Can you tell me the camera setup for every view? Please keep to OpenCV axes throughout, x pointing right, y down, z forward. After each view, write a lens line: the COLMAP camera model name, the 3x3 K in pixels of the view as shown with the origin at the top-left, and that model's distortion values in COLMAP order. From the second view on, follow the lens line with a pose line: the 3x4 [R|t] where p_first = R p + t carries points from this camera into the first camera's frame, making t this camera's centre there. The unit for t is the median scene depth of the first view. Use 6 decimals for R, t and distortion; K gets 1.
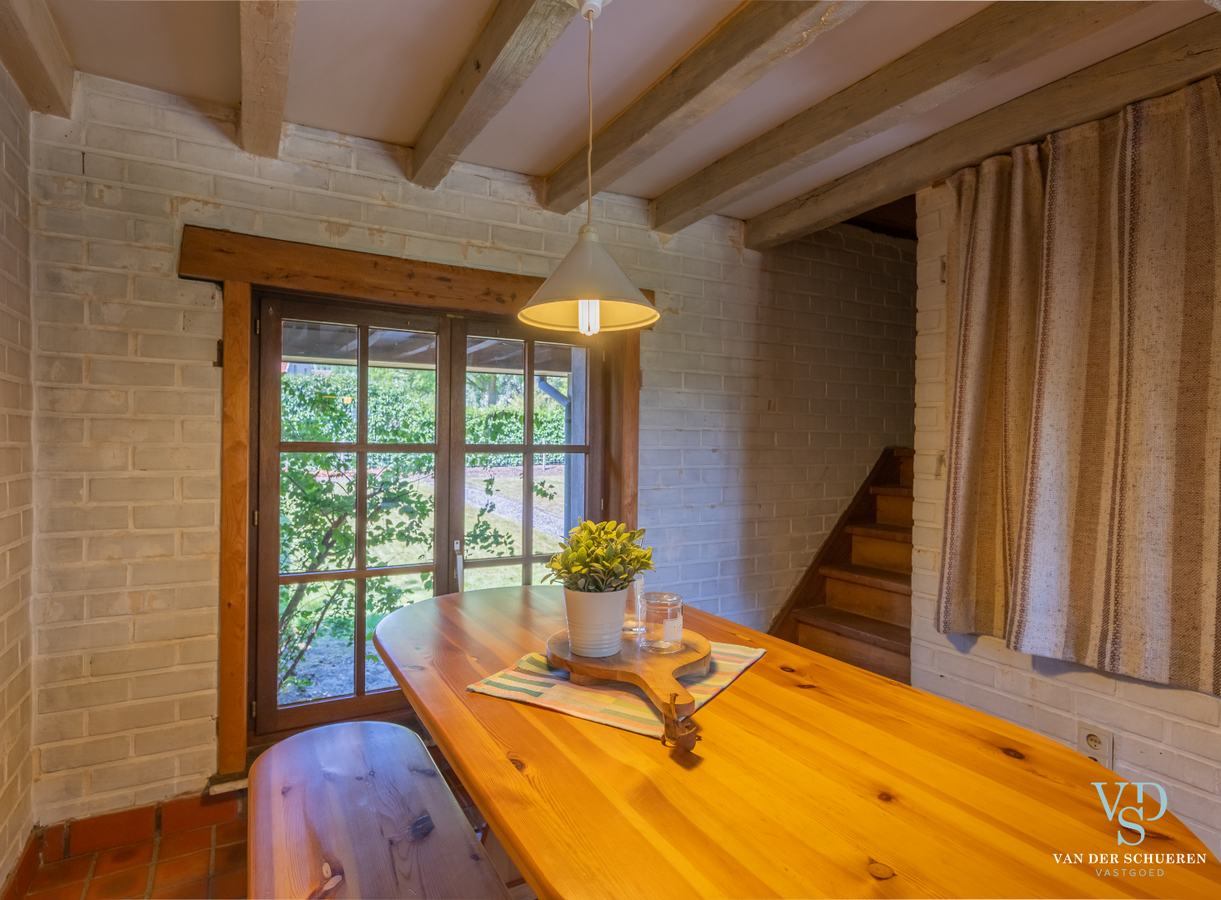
lens RADIAL K [[662.5, 0, 598.3], [0, 662.5, 449.5], [0, 0, 1]] dist [0.001361, -0.001003]
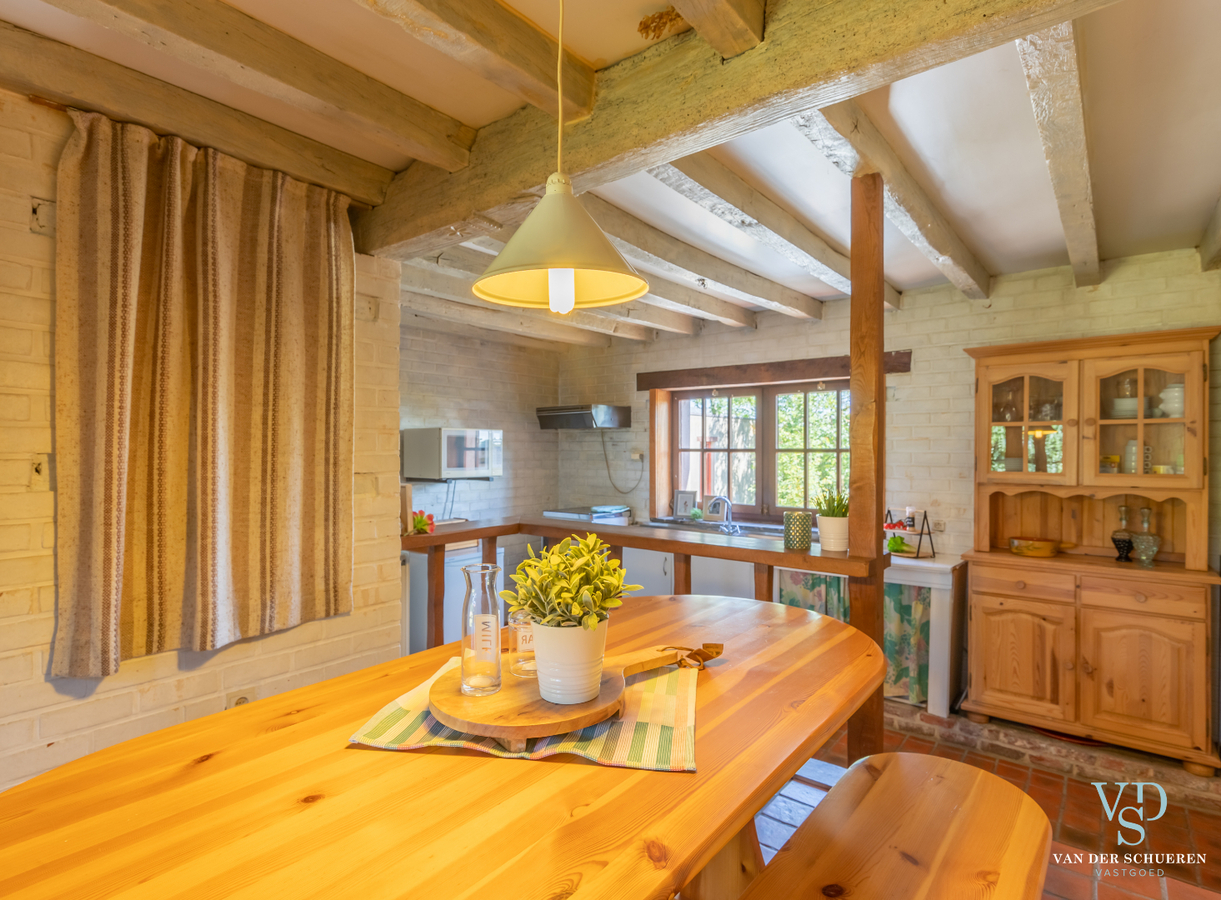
lens RADIAL K [[643.1, 0, 605.6], [0, 643.1, 450.7], [0, 0, 1]] dist [-0.000184, 0.000246]
pose [[-0.399761, -0.014623, 0.916503, -0.489230], [0.004791, 0.999826, 0.018042, -0.013542], [-0.916607, 0.011604, -0.399622, 0.813066]]
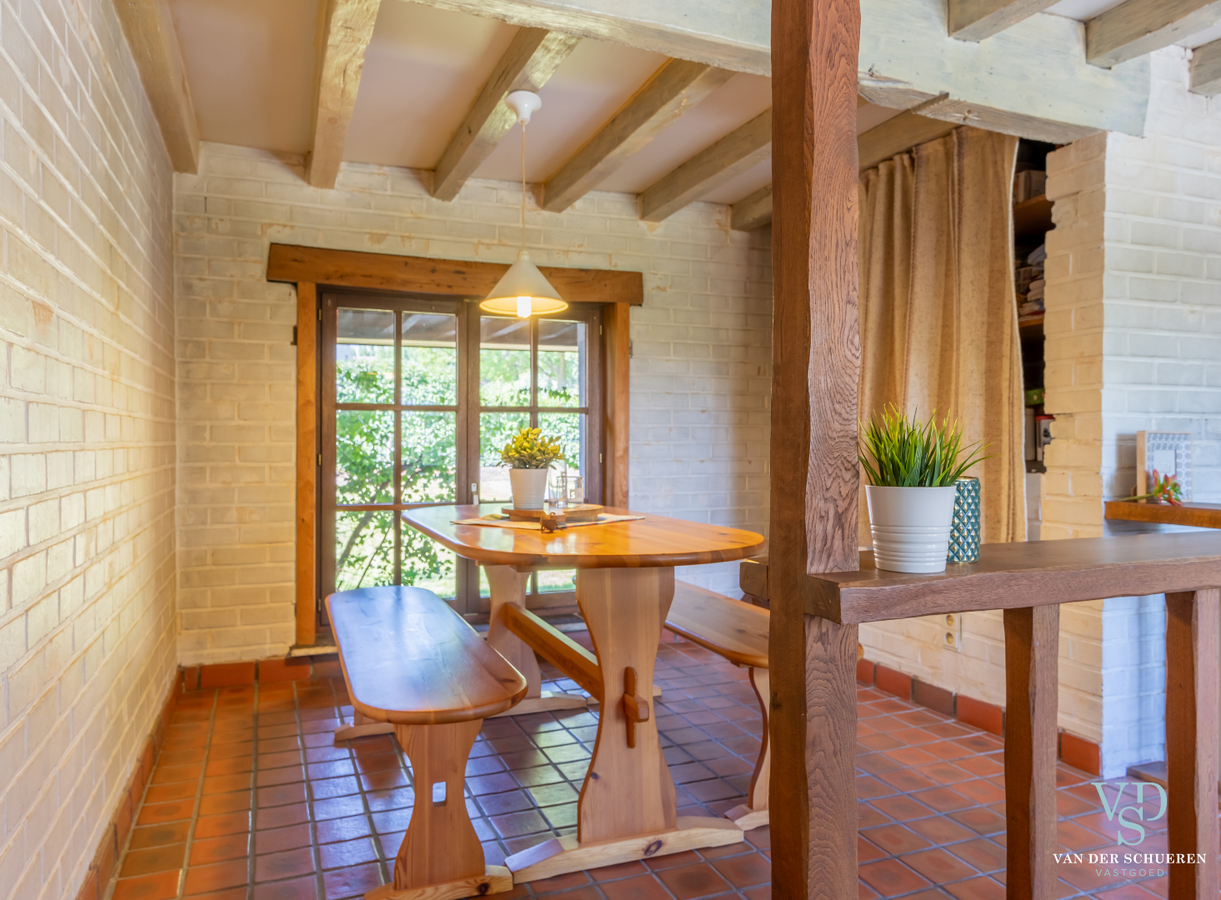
lens RADIAL K [[835.0, 0, 609.7], [0, 835.0, 442.6], [0, 0, 1]] dist [-0.002424, -0.000022]
pose [[0.993870, -0.011980, -0.109900, 0.258367], [0.011011, 0.999895, -0.009421, 0.098726], [0.110002, 0.008153, 0.993898, -0.633605]]
